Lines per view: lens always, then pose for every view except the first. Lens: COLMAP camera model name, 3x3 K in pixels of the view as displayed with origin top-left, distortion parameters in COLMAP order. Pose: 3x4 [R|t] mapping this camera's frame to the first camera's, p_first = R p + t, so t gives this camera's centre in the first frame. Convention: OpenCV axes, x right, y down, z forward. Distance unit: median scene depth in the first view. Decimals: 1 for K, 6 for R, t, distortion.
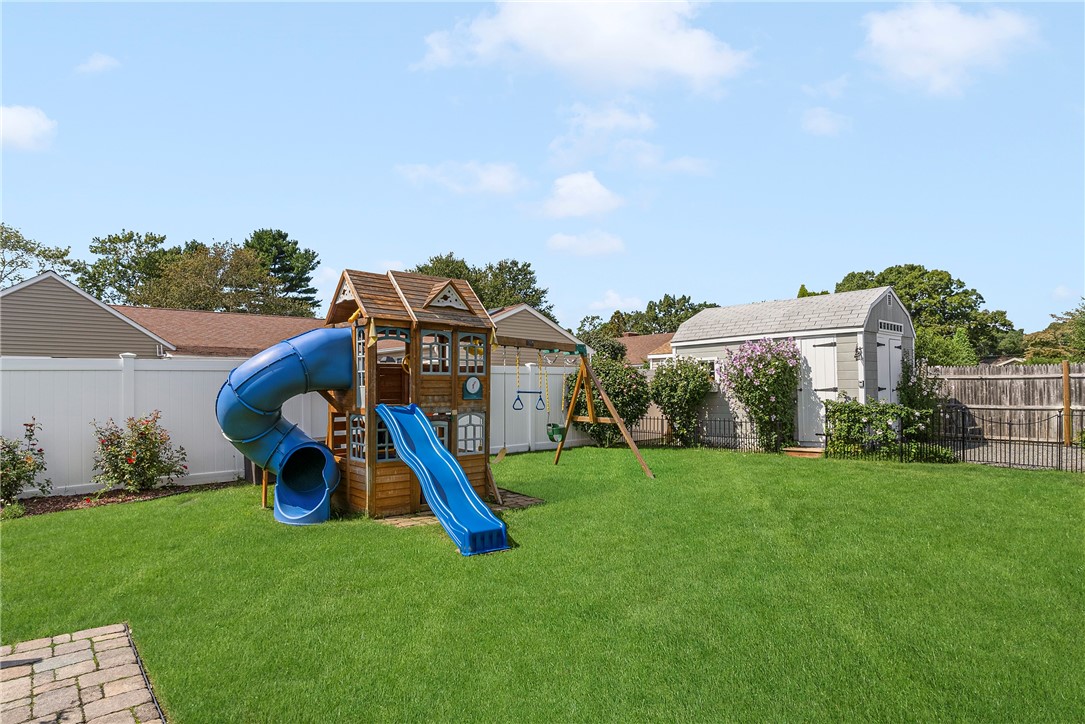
lens RADIAL K [[595.8, 0, 525.7], [0, 595.8, 378.7], [0, 0, 1]] dist [-0.000097, 0.000629]
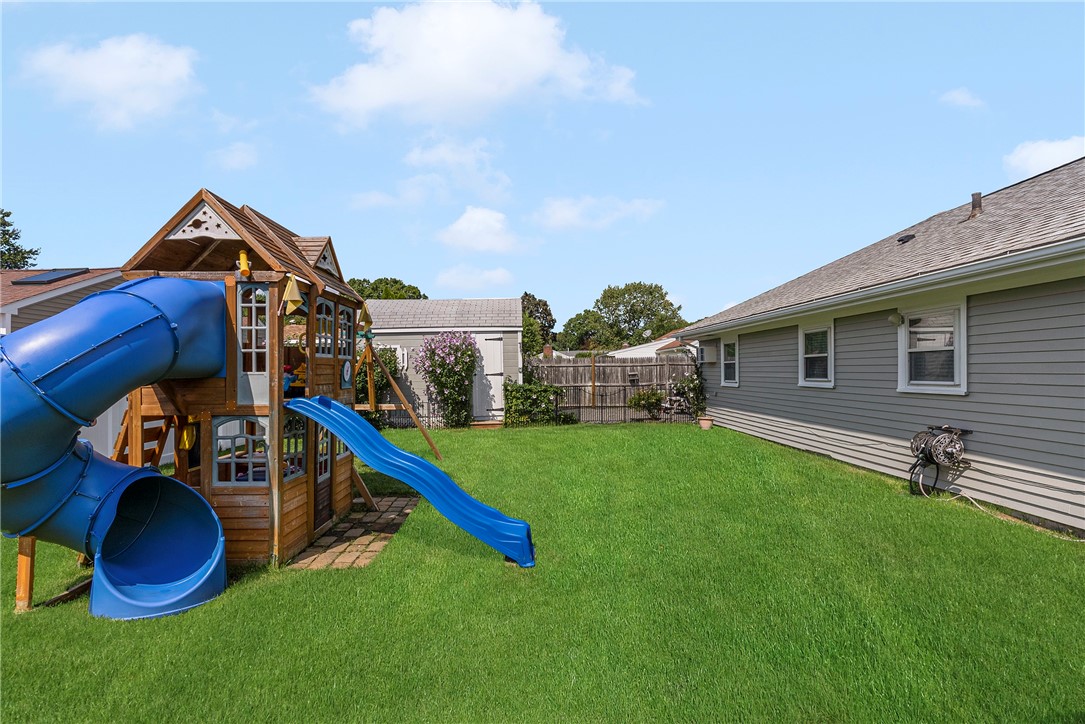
lens RADIAL K [[524.2, 0, 529.2], [0, 524.2, 364.0], [0, 0, 1]] dist [-0.000963, -0.000197]
pose [[0.643330, 0.009514, 0.765530, -0.285522], [-0.007695, 0.999953, -0.005961, 0.002237], [-0.765550, -0.002056, 0.643373, 0.211058]]
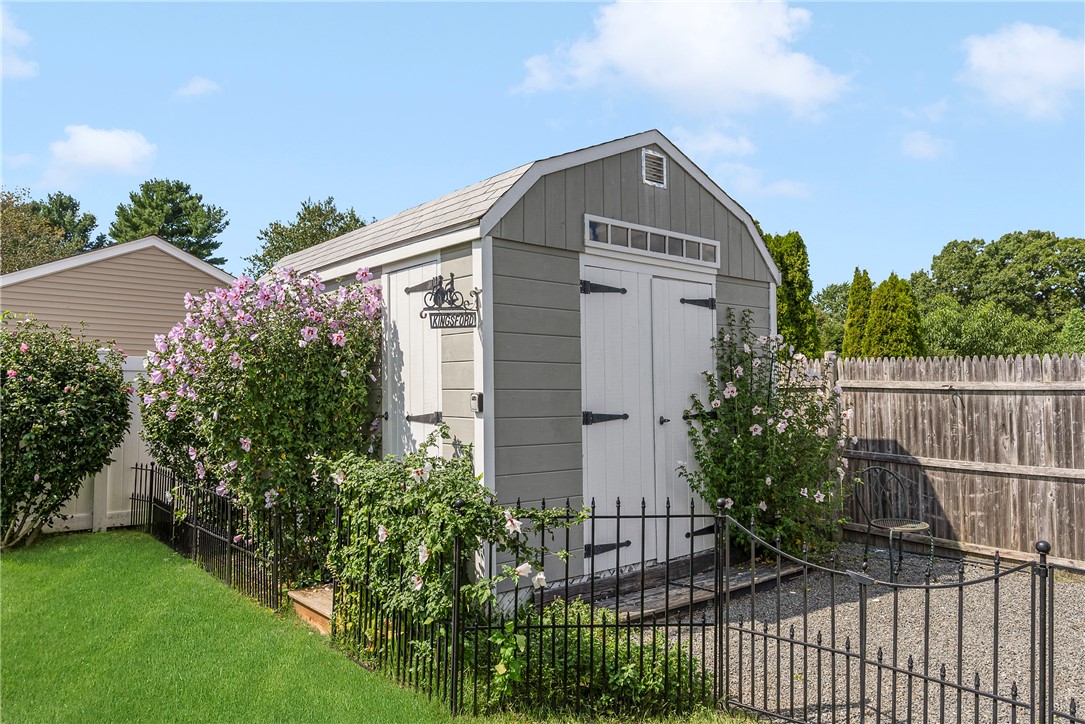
lens RADIAL K [[730.1, 0, 542.5], [0, 730.1, 362.0], [0, 0, 1]] dist [0.002960, 0.002302]
pose [[0.999000, 0.011088, -0.043304, 0.552702], [-0.012175, 0.999616, -0.024909, -0.003631], [0.043011, 0.025412, 0.998751, 0.551894]]
